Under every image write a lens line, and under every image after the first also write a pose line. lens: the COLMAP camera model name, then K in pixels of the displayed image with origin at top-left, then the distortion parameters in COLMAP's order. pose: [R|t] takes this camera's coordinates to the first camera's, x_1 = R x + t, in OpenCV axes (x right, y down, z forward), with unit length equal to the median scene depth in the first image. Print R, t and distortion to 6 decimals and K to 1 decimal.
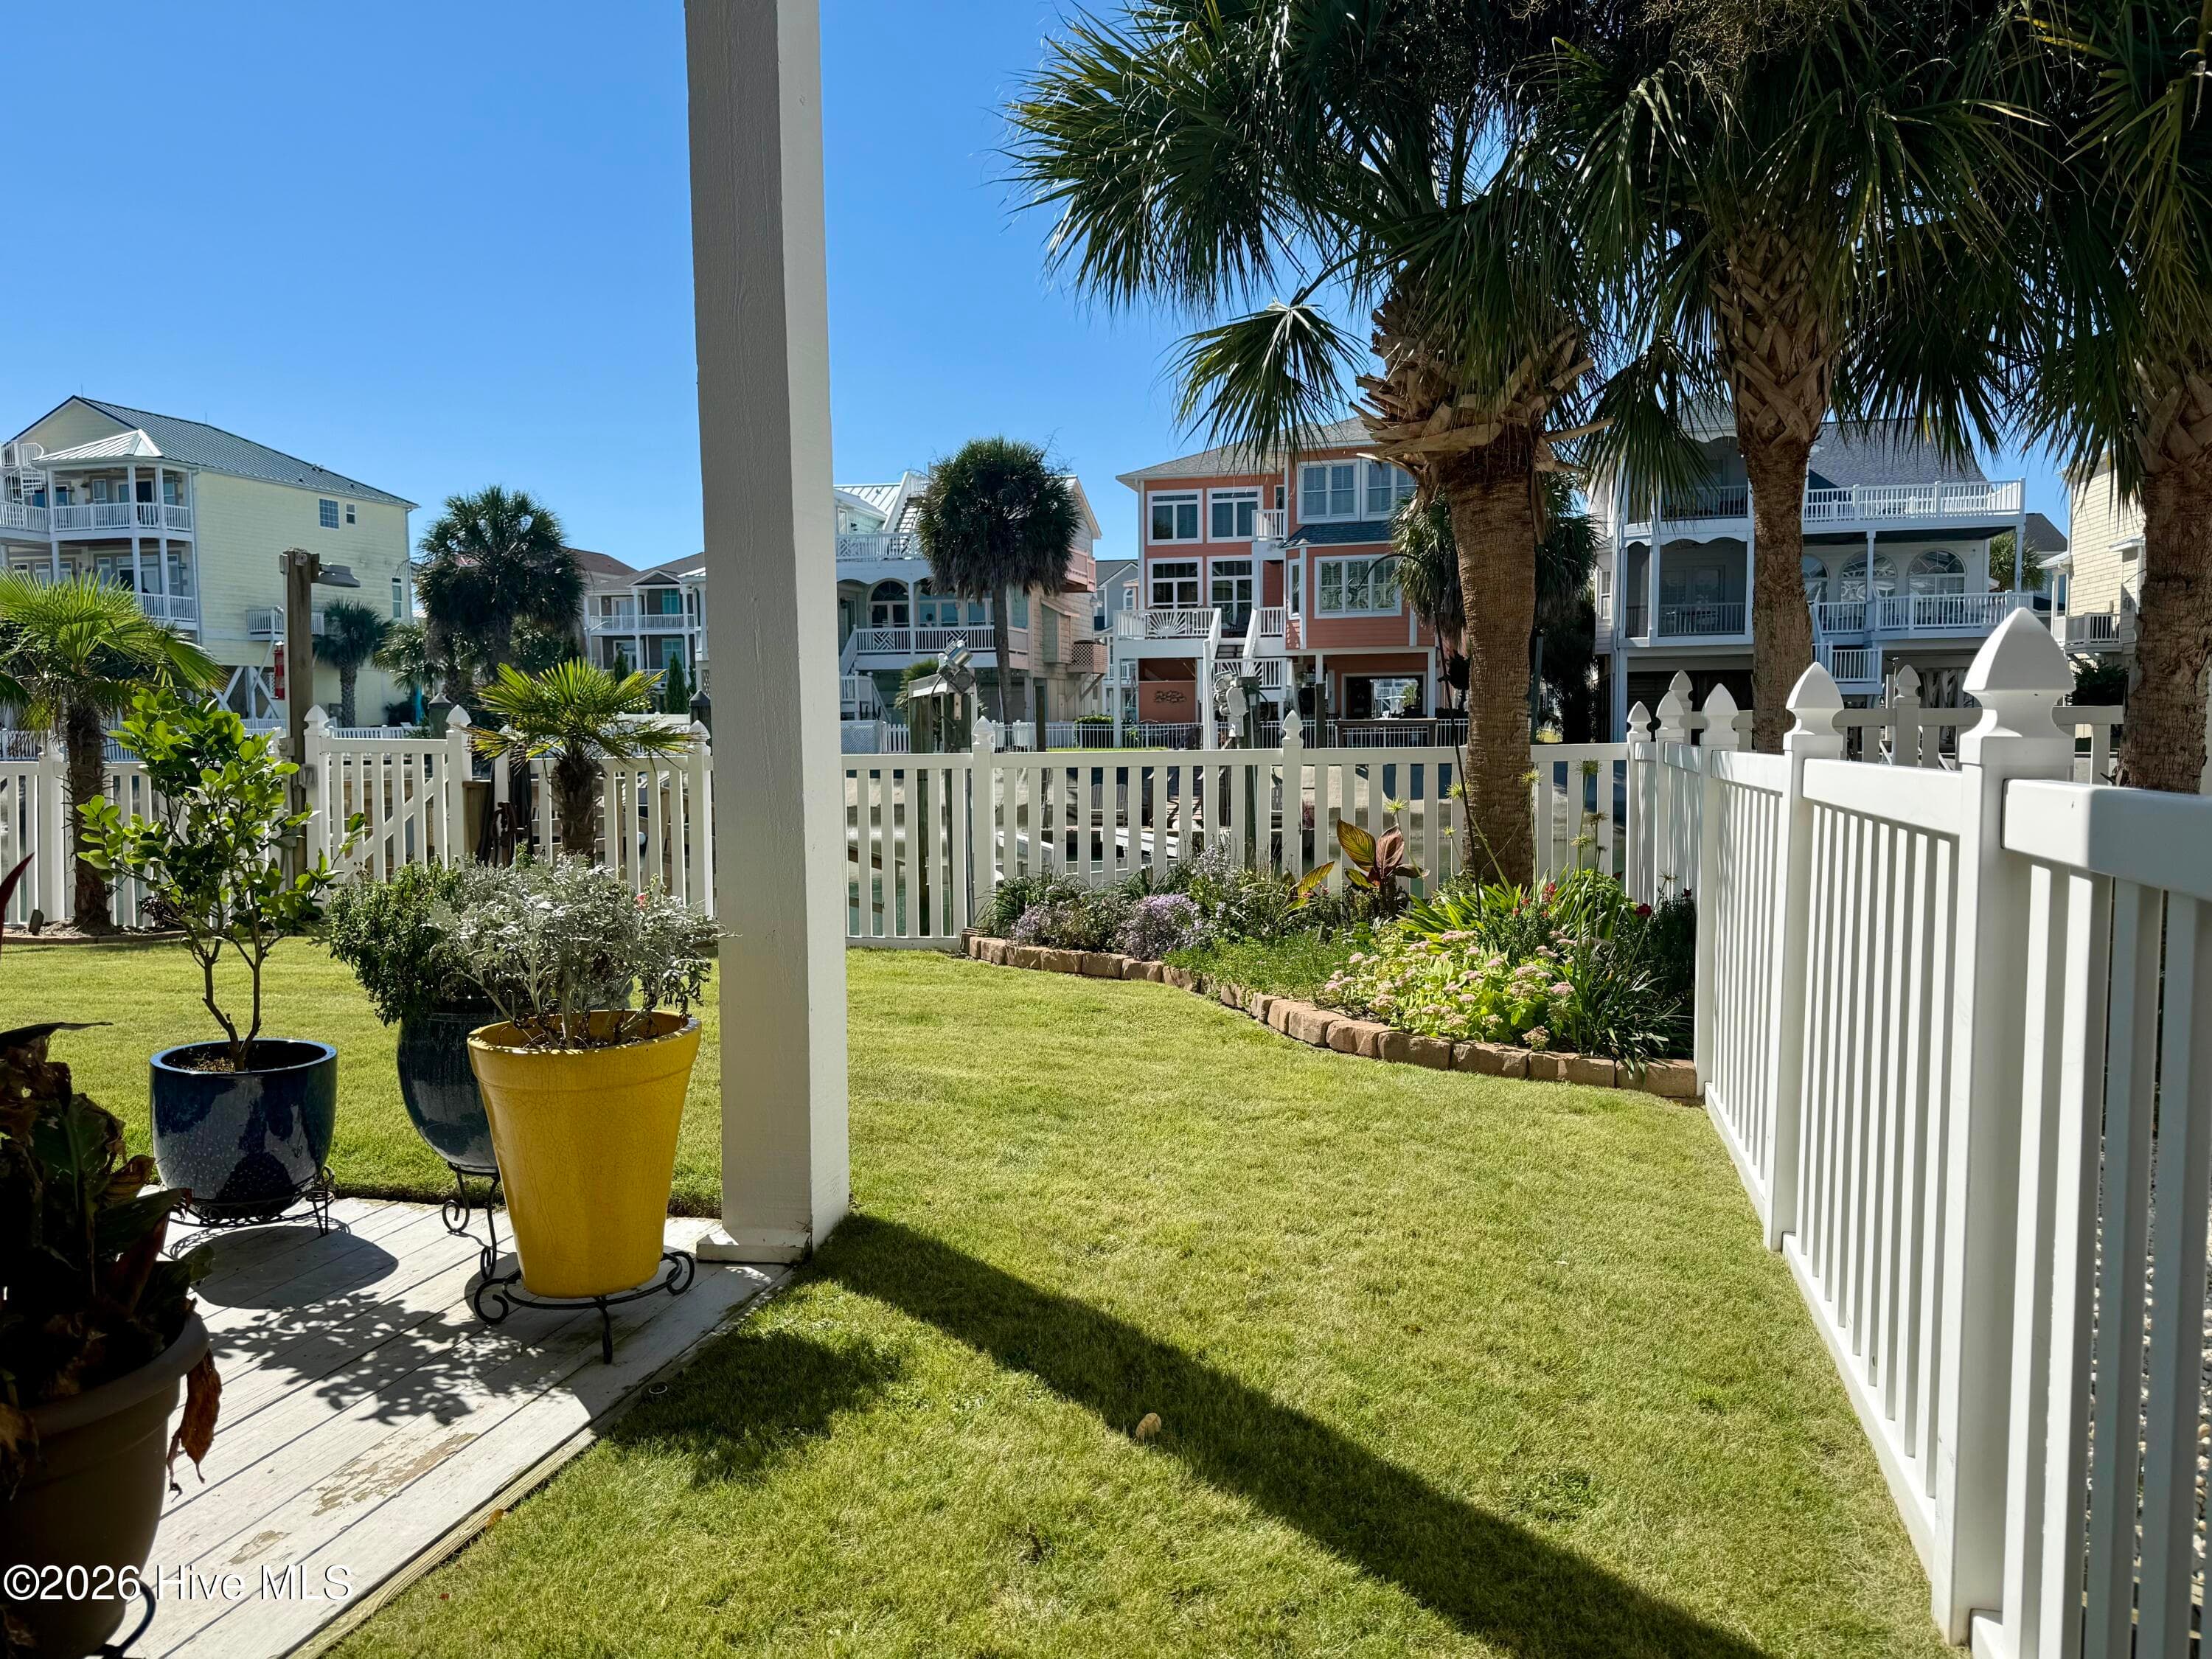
lens RADIAL K [[1610.7, 0, 1107.4], [0, 1610.7, 899.6], [0, 0, 1]] dist [0.038855, -0.030911]
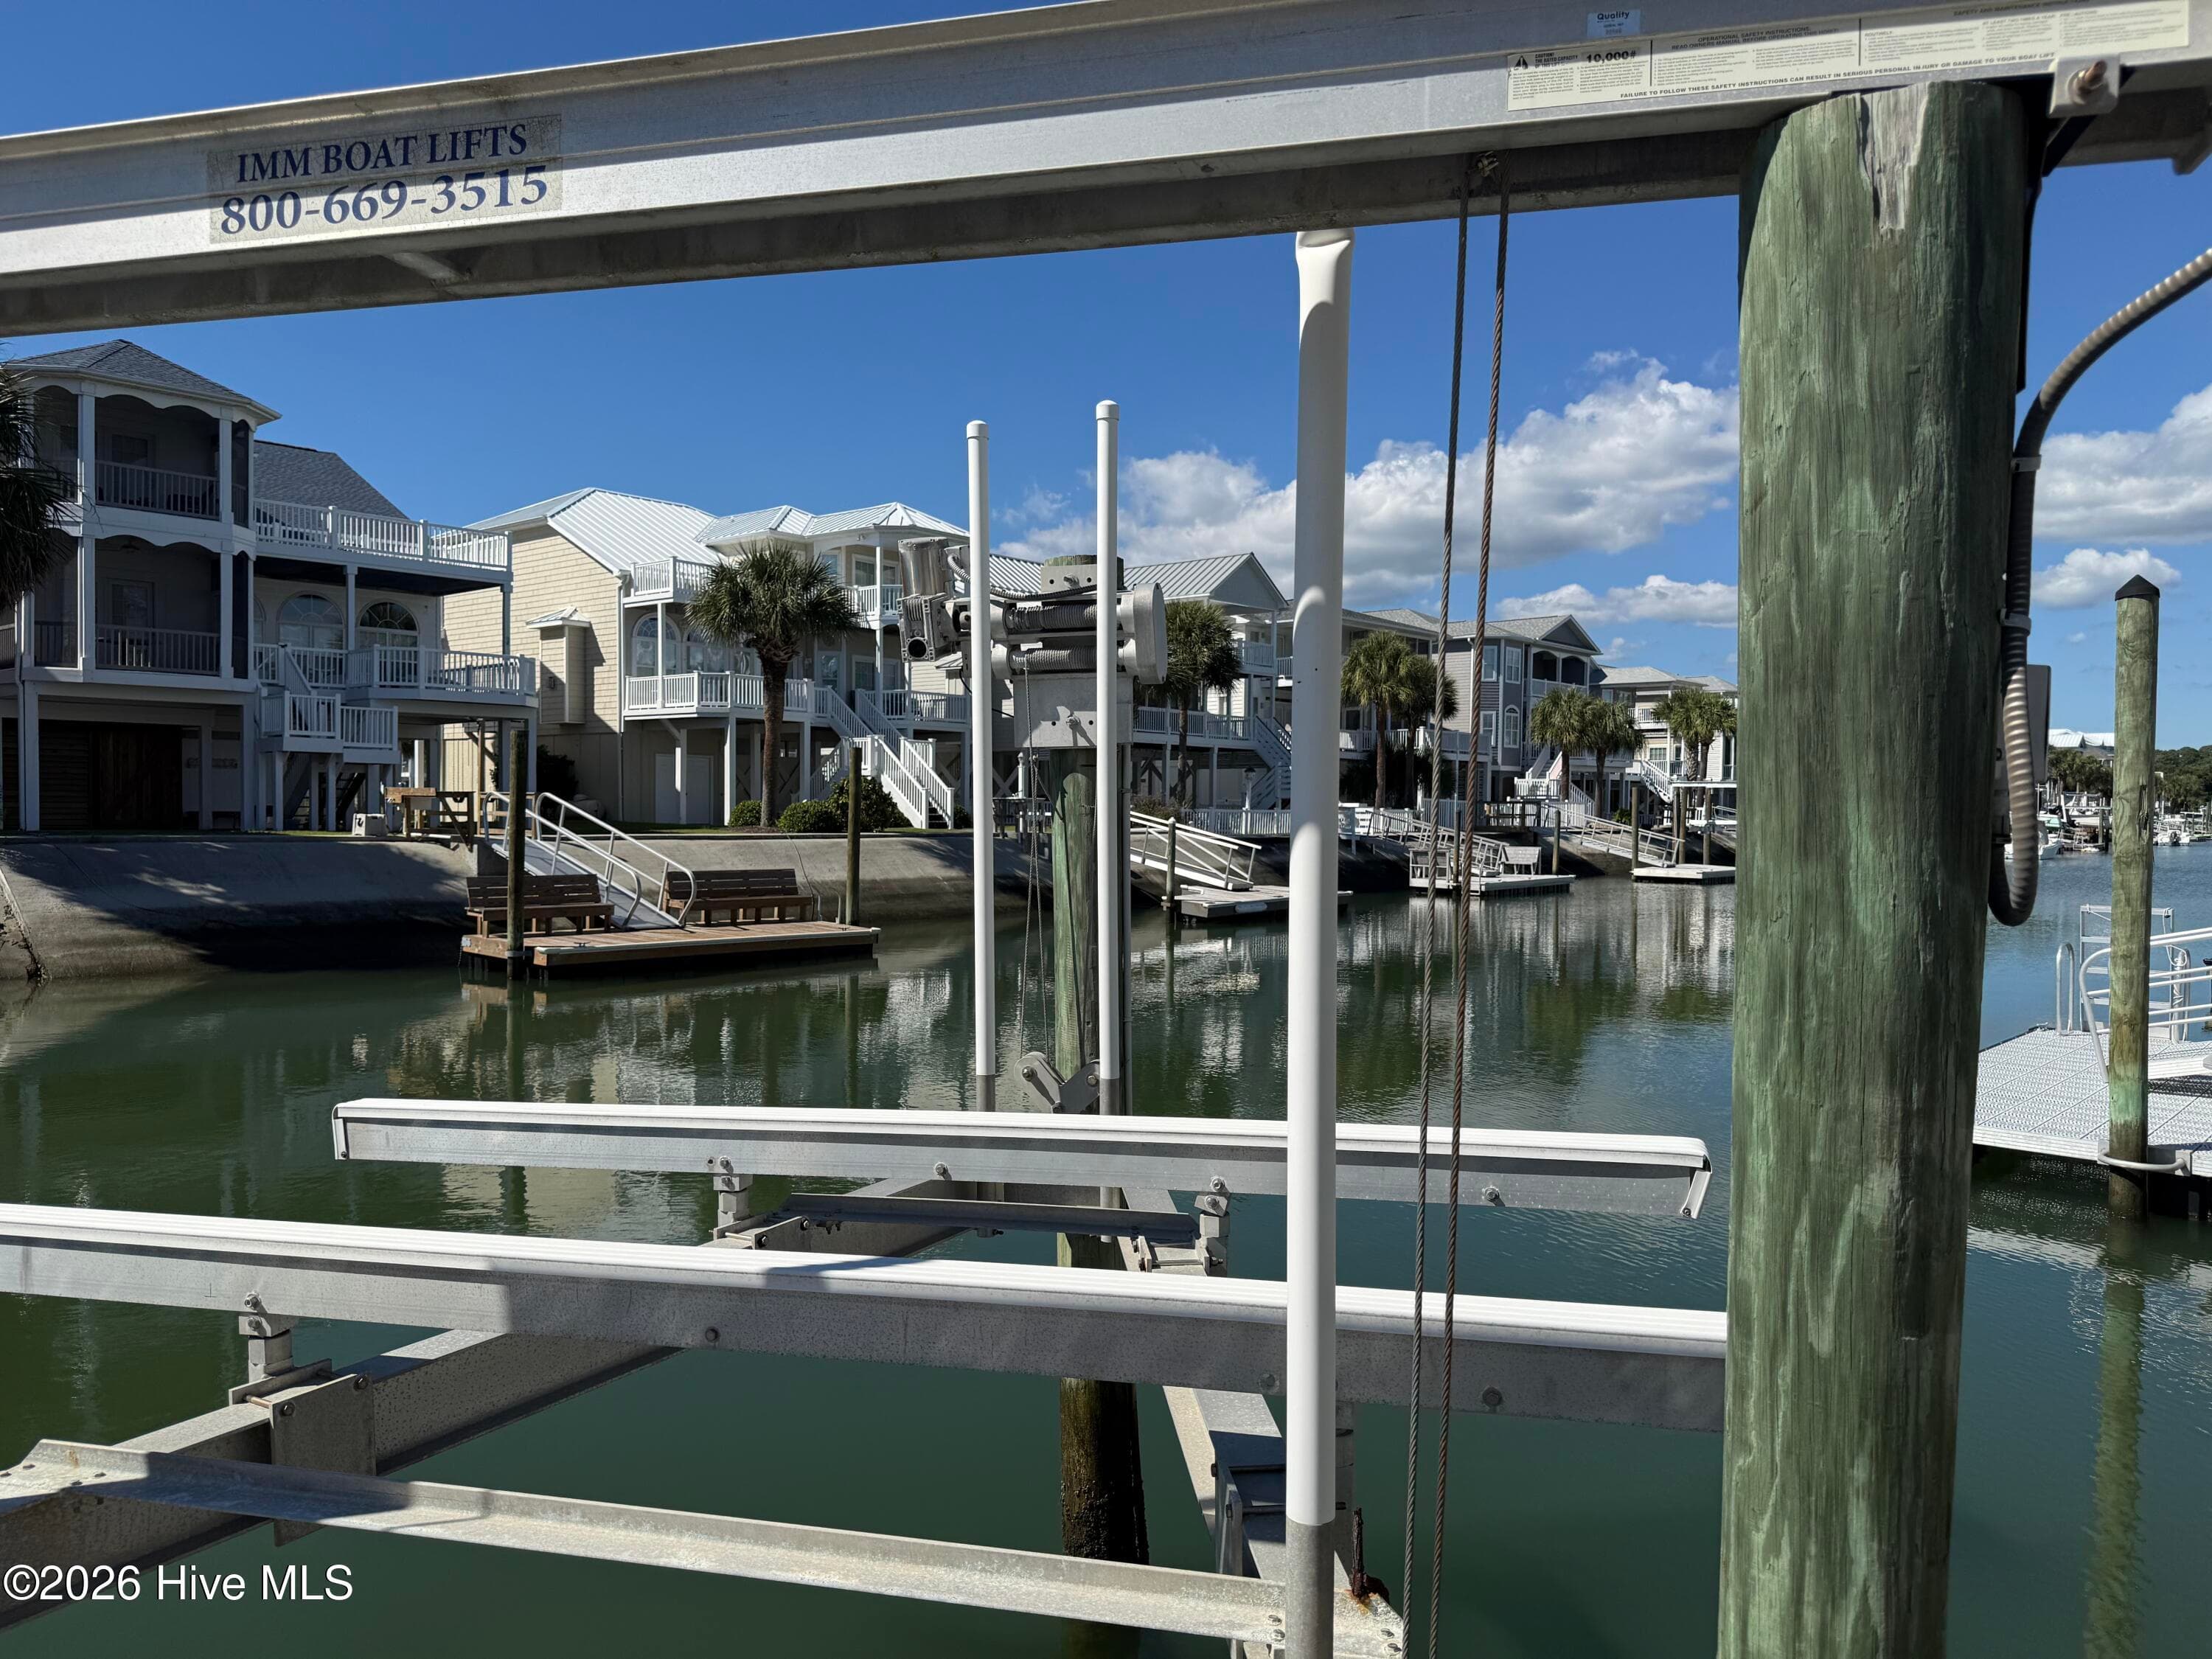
lens RADIAL K [[1535.5, 0, 1124.4], [0, 1535.5, 861.6], [0, 0, 1]] dist [0.000154, -0.021016]
pose [[0.423690, -0.009166, 0.905761, -0.057805], [0.079386, 0.996477, -0.027050, -0.023465], [-0.902322, 0.083365, 0.422925, 0.288061]]
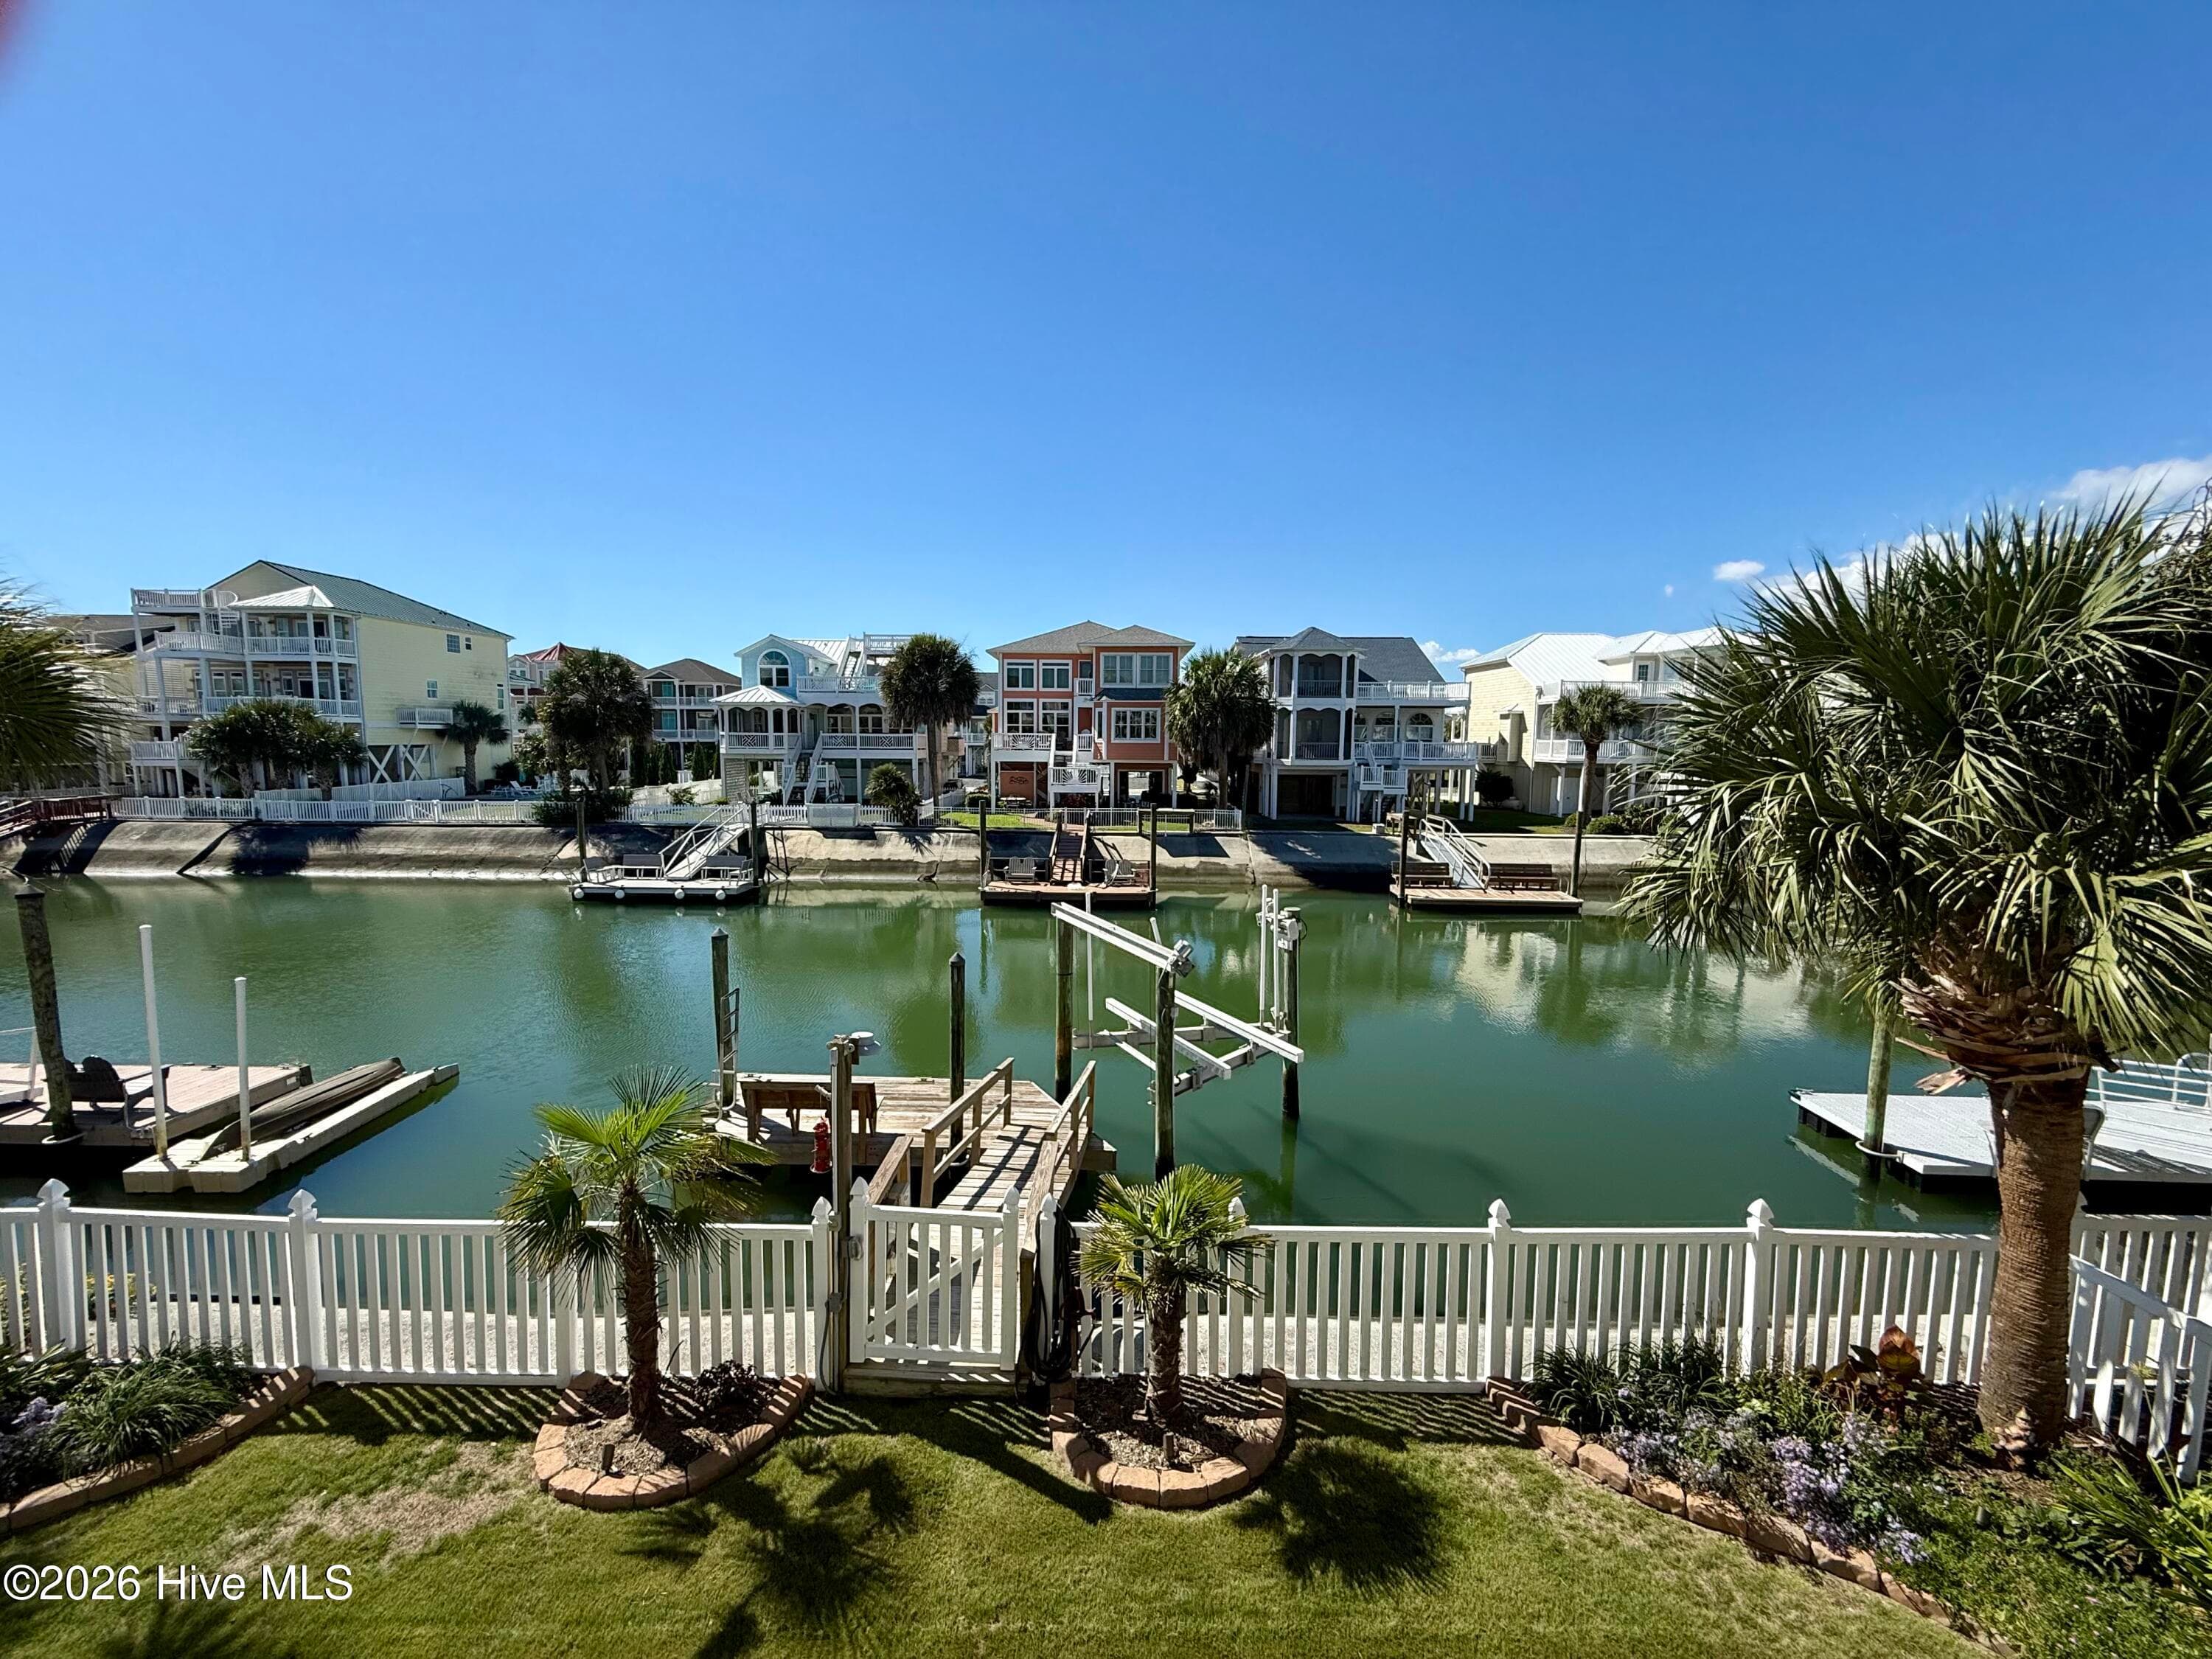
lens RADIAL K [[859.3, 0, 1099.5], [0, 859.3, 858.4], [0, 0, 1]] dist [-0.010150, 0.000943]
pose [[0.972538, -0.009773, 0.232538, -0.091340], [0.003111, 0.999575, 0.028996, -0.067947], [-0.232722, -0.027476, 0.972155, 0.083651]]
